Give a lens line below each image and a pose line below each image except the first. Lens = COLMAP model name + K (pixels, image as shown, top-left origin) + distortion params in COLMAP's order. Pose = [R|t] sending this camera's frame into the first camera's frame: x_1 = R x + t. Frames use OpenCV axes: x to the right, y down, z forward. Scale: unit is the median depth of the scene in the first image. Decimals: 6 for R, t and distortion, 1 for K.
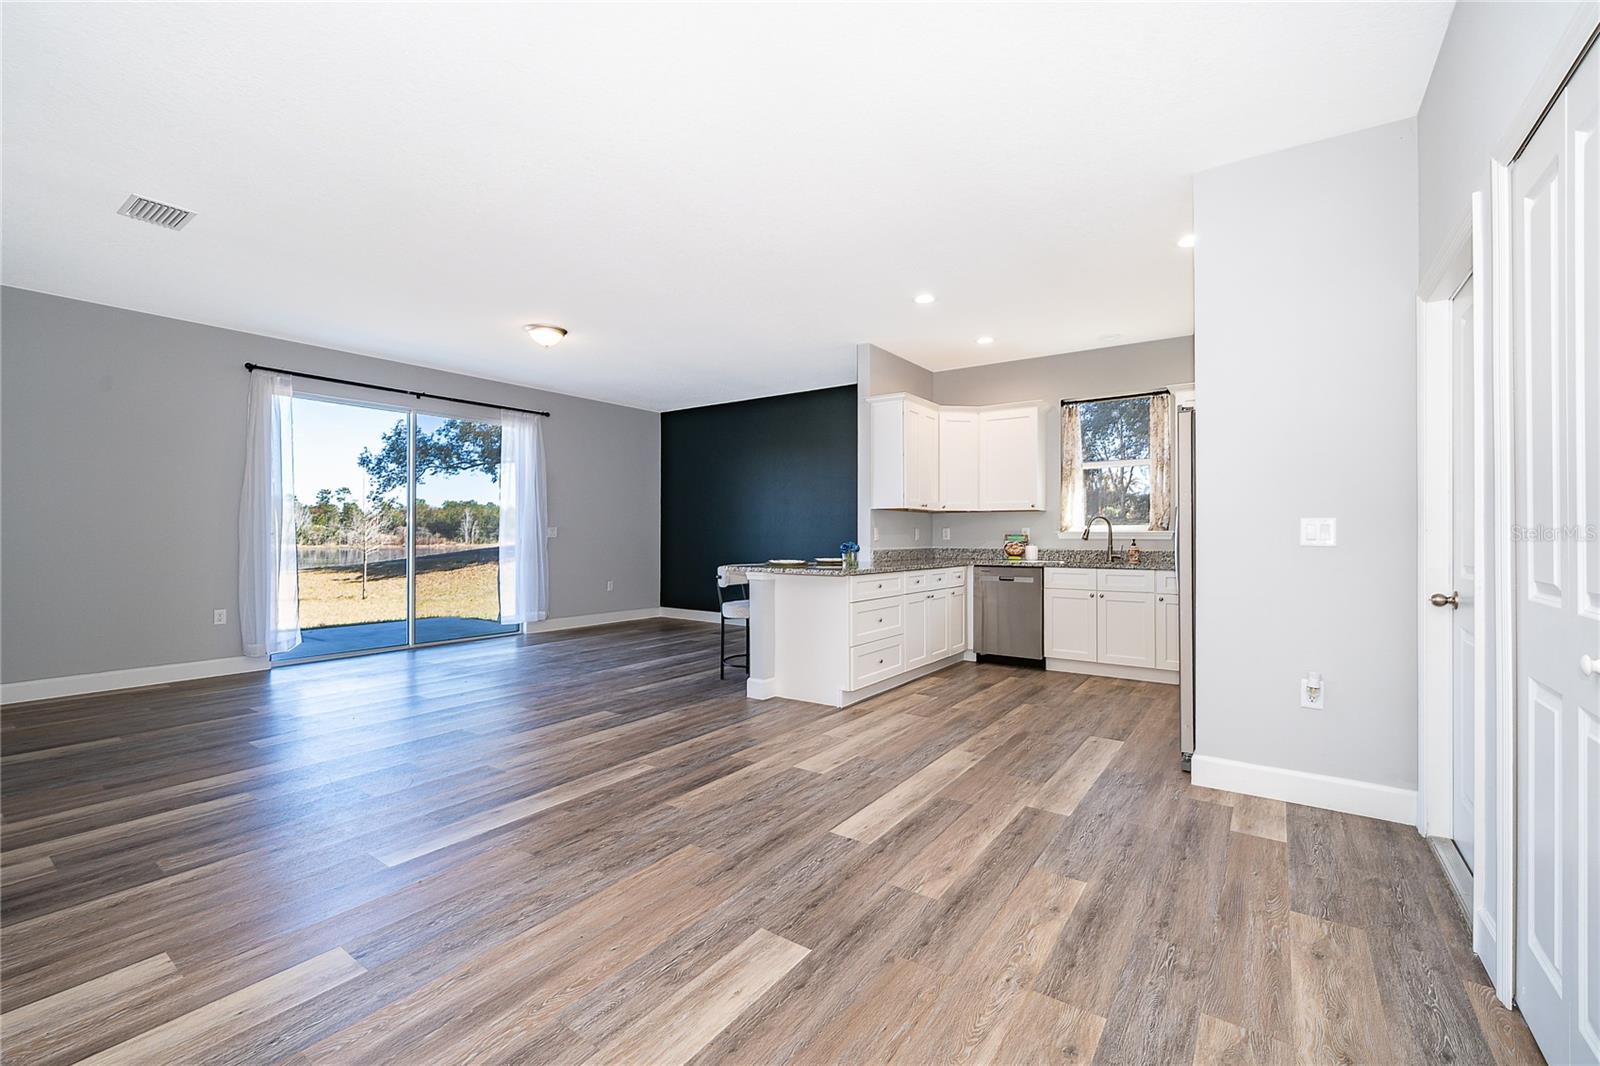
lens RADIAL K [[668.2, 0, 794.4], [0, 668.2, 534.4], [0, 0, 1]] dist [-0.000505, -0.000182]
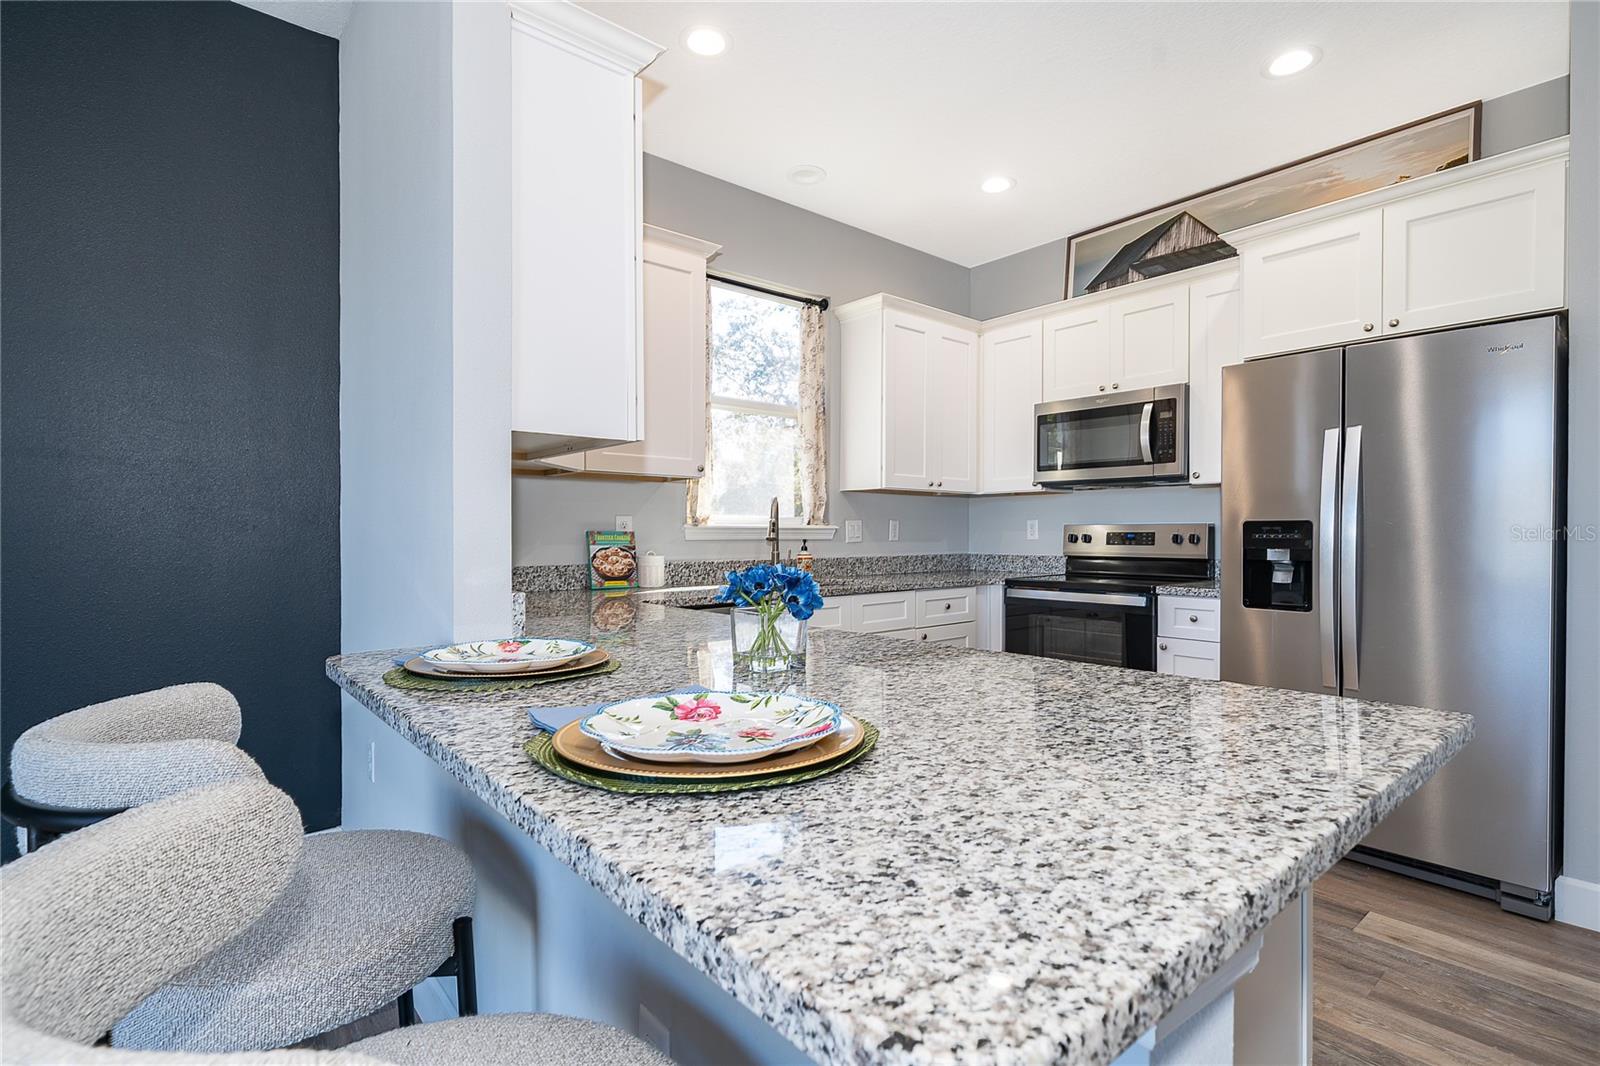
lens RADIAL K [[762.3, 0, 799.6], [0, 762.3, 538.2], [0, 0, 1]] dist [0.000765, -0.000081]
pose [[0.246542, -0.007025, 0.969107, -0.146990], [-0.001092, 0.999971, 0.007526, 0.001134], [-0.969132, -0.002913, 0.246527, 0.866909]]
